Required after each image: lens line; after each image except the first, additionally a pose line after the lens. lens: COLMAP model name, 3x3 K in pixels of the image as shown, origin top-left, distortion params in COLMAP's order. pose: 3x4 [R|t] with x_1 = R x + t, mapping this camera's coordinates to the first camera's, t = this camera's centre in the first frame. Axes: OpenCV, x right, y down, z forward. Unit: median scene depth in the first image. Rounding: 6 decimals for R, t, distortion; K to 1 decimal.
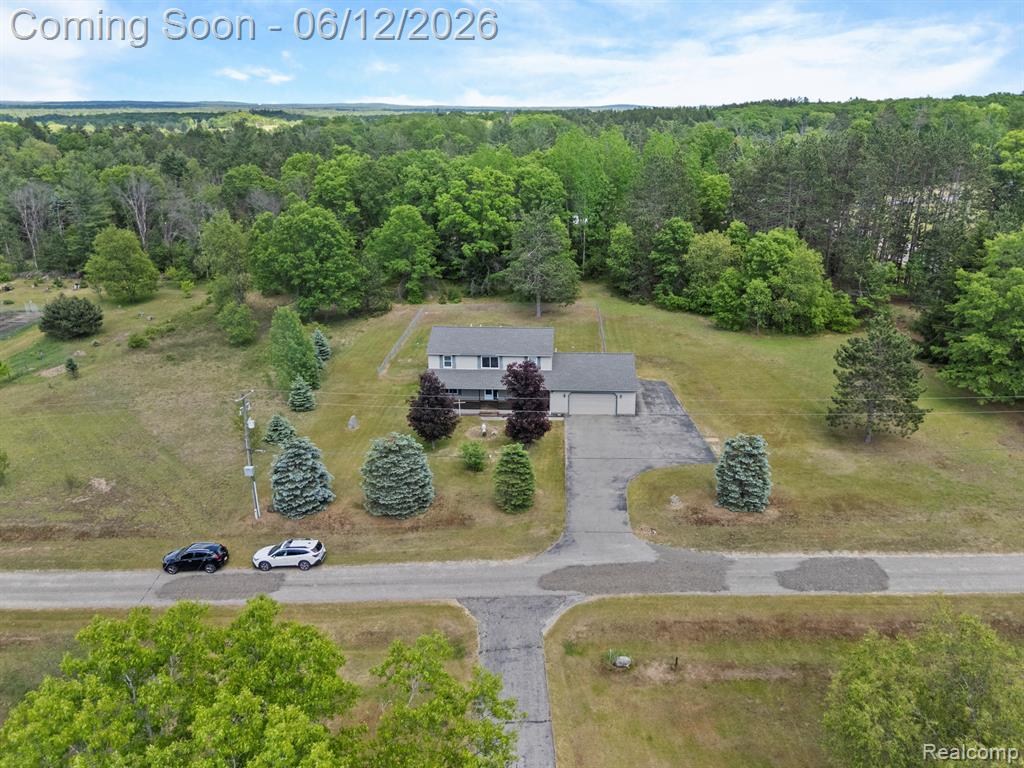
lens RADIAL K [[756.1, 0, 511.9], [0, 756.1, 388.0], [0, 0, 1]] dist [0.044136, -0.030453]
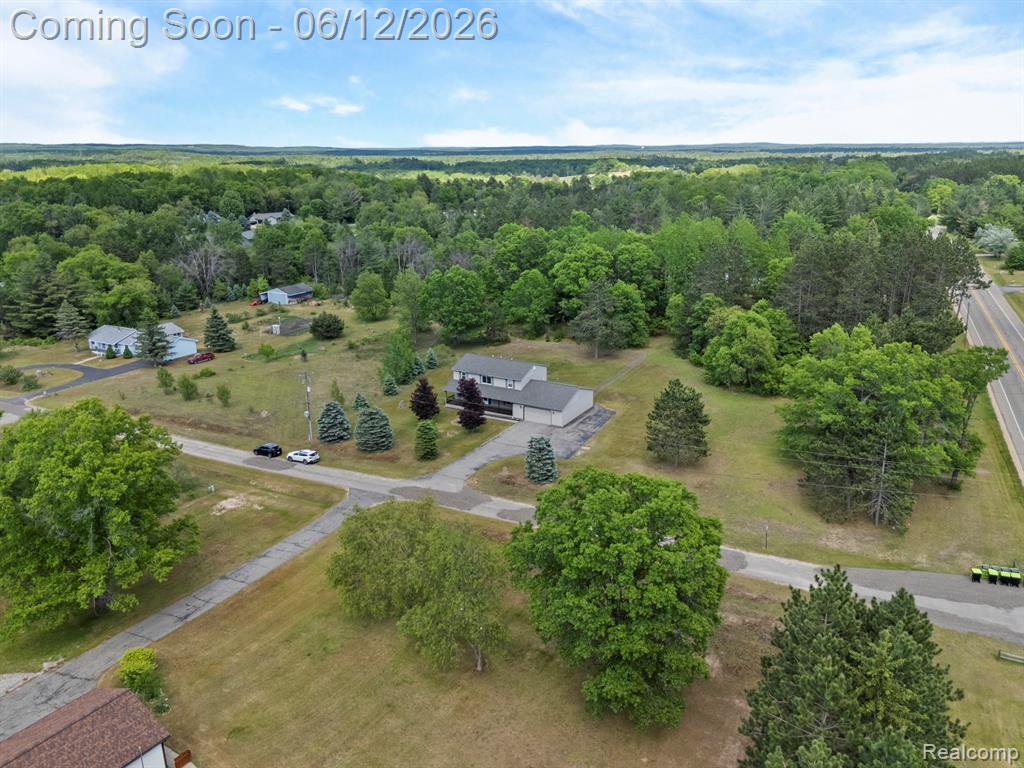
lens RADIAL K [[756.1, 0, 514.0], [0, 756.1, 375.4], [0, 0, 1]] dist [0.044136, -0.030453]
pose [[0.886950, 0.123708, -0.444990, 0.518280], [-0.149977, 0.988394, -0.024158, -0.010404], [0.436837, 0.088166, 0.895210, -0.265802]]
